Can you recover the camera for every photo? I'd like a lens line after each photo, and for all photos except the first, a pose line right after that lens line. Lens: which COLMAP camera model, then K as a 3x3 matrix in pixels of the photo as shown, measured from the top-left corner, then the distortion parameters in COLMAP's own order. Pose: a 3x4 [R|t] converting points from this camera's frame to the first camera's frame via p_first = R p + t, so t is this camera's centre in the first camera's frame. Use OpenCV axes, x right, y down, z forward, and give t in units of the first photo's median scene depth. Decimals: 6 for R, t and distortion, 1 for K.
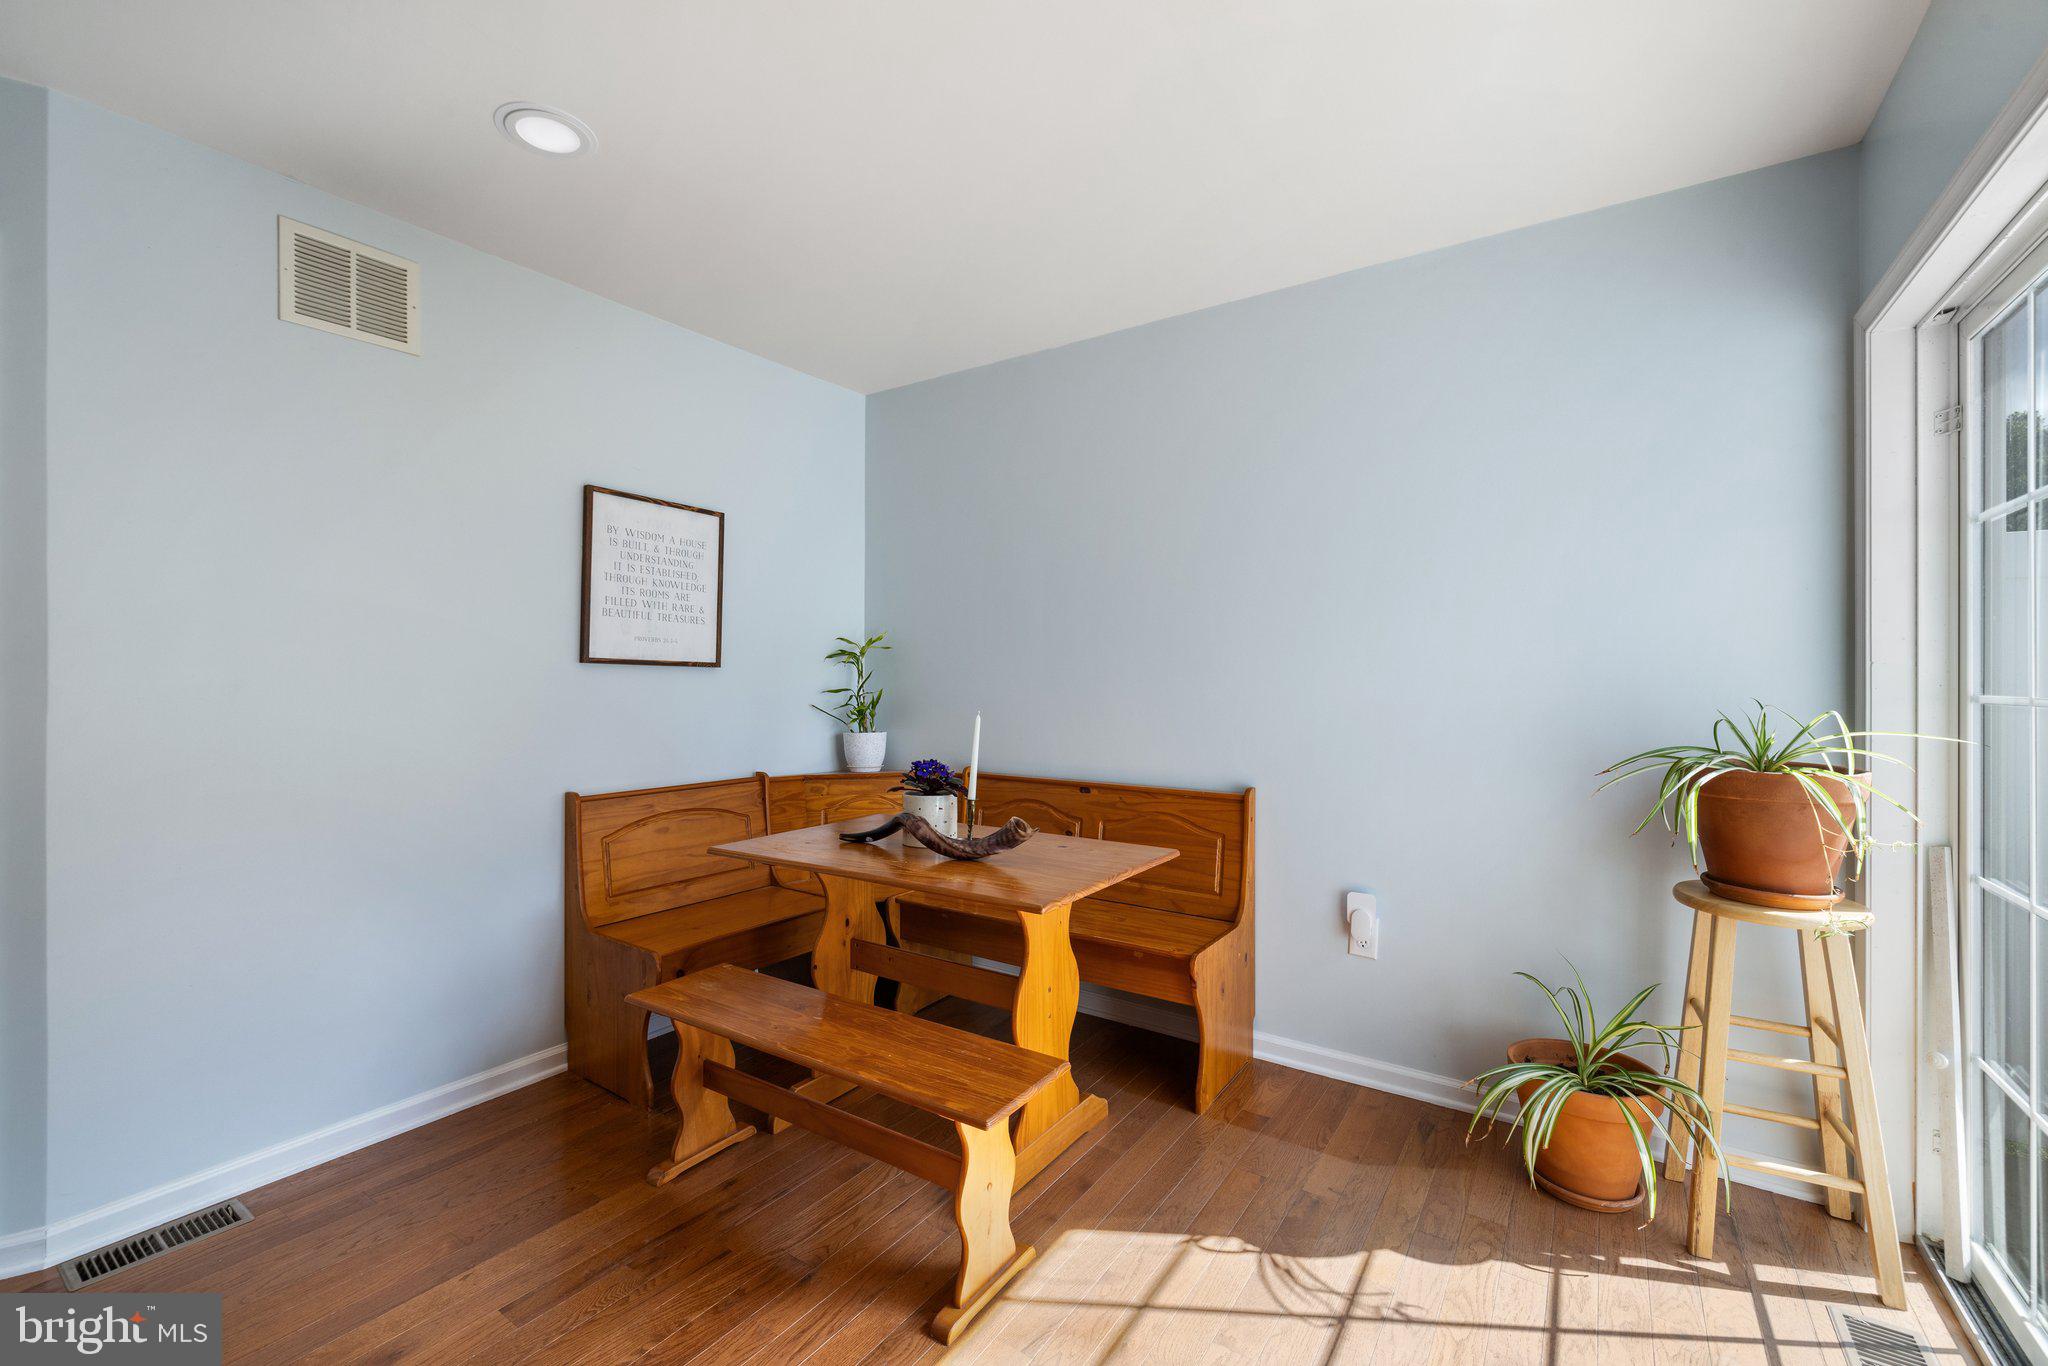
lens RADIAL K [[863.3, 0, 1012.6], [0, 863.3, 678.4], [0, 0, 1]] dist [0.002682, -0.000287]
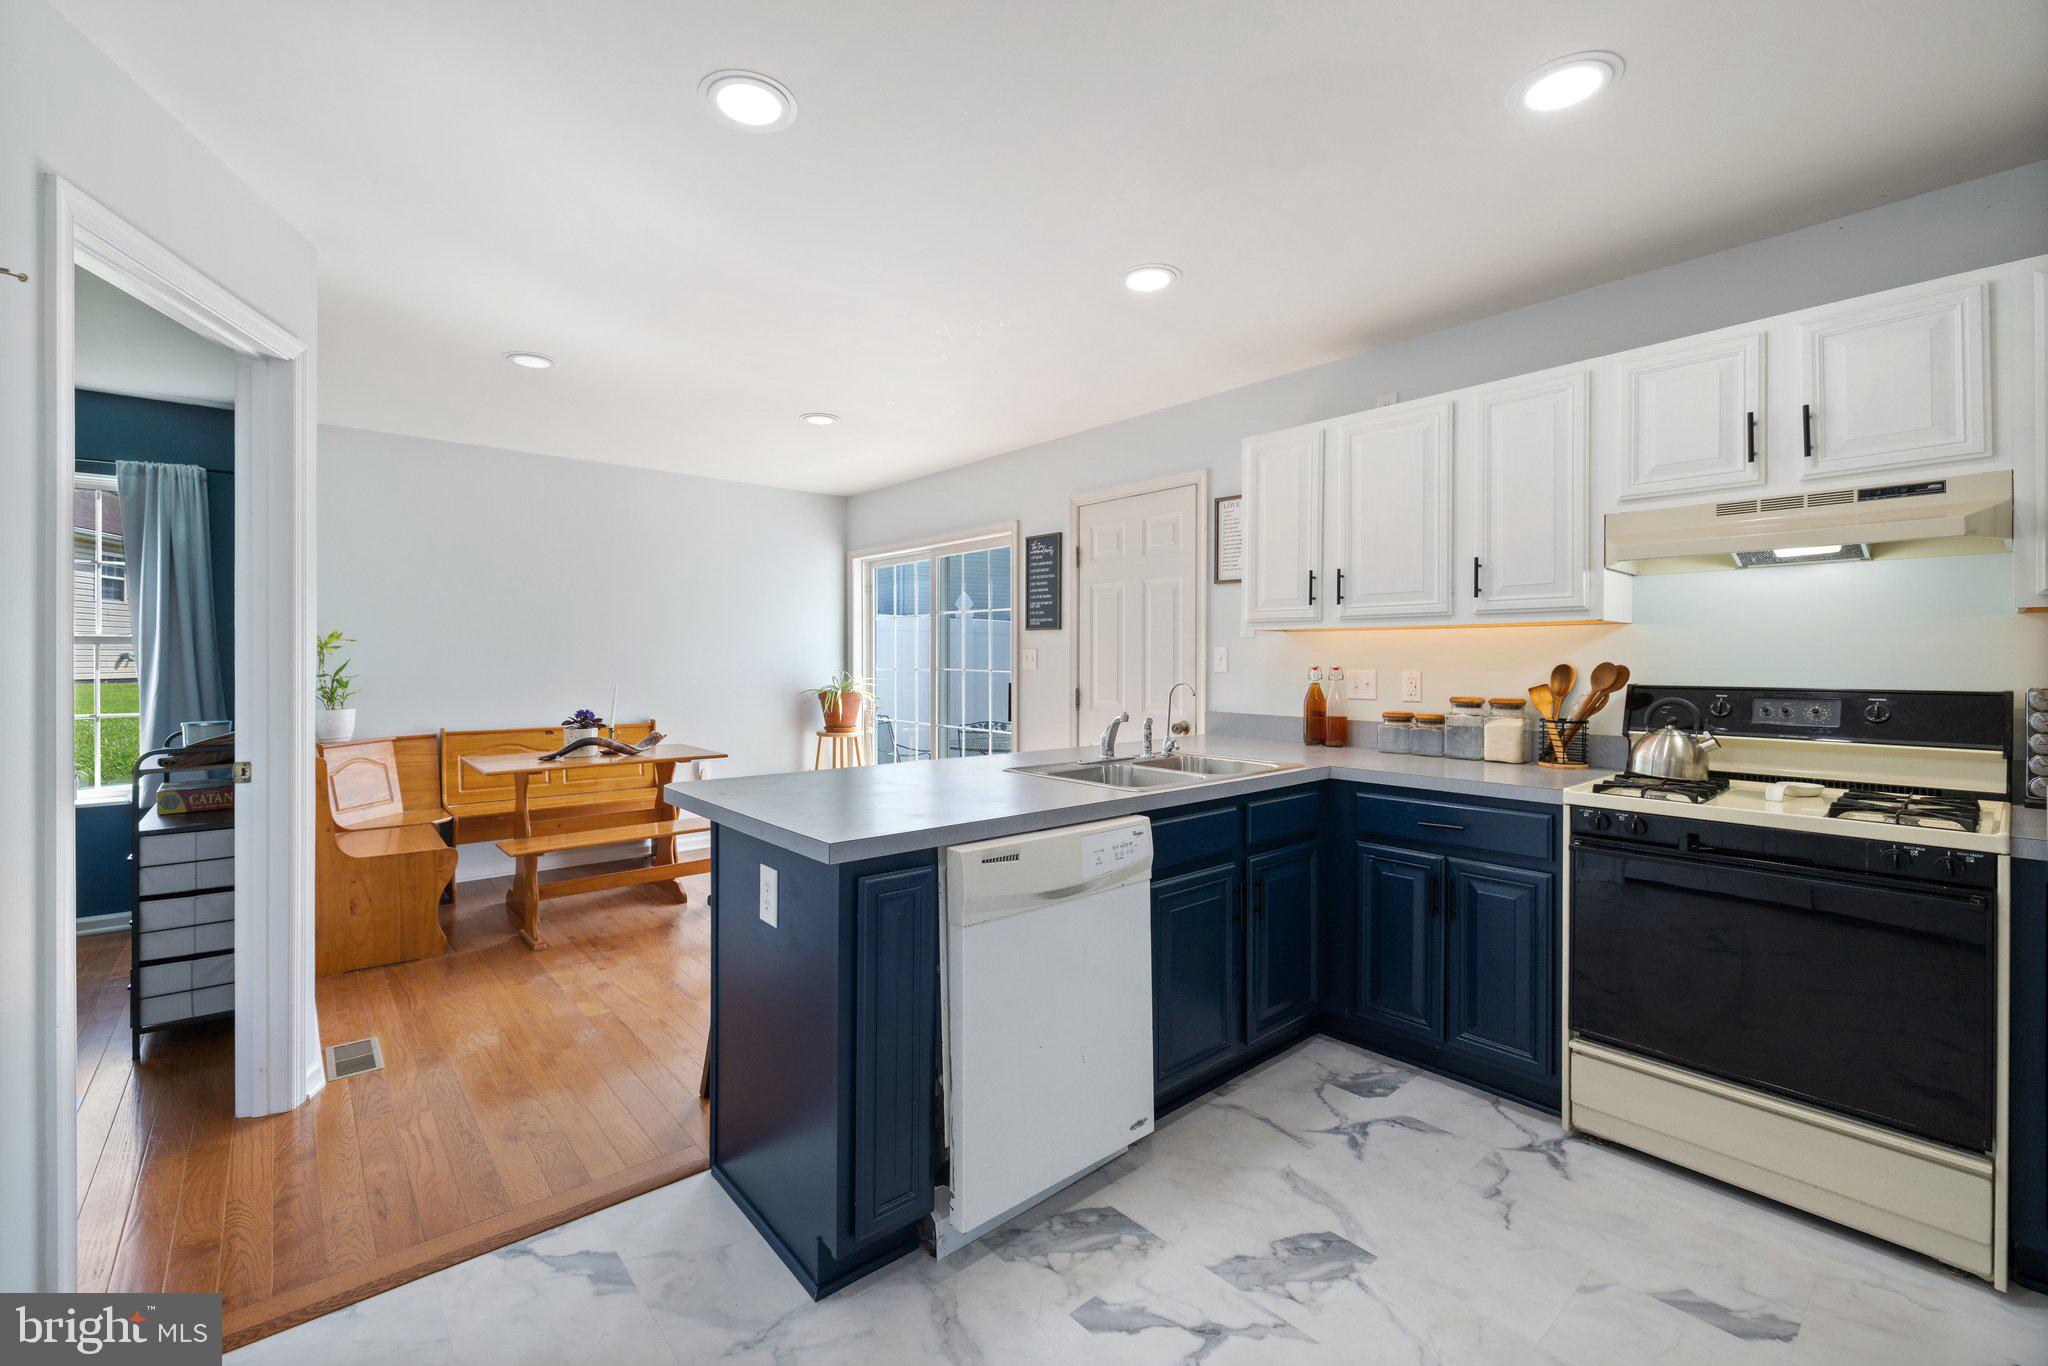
lens RADIAL K [[863.3, 0, 1007.6], [0, 863.3, 661.2], [0, 0, 1]] dist [0.002682, -0.000287]
pose [[0.260260, -0.005037, 0.965525, -1.968583], [0.004236, 0.999983, 0.004075, -0.012469], [-0.965529, 0.003030, 0.260277, -0.406955]]
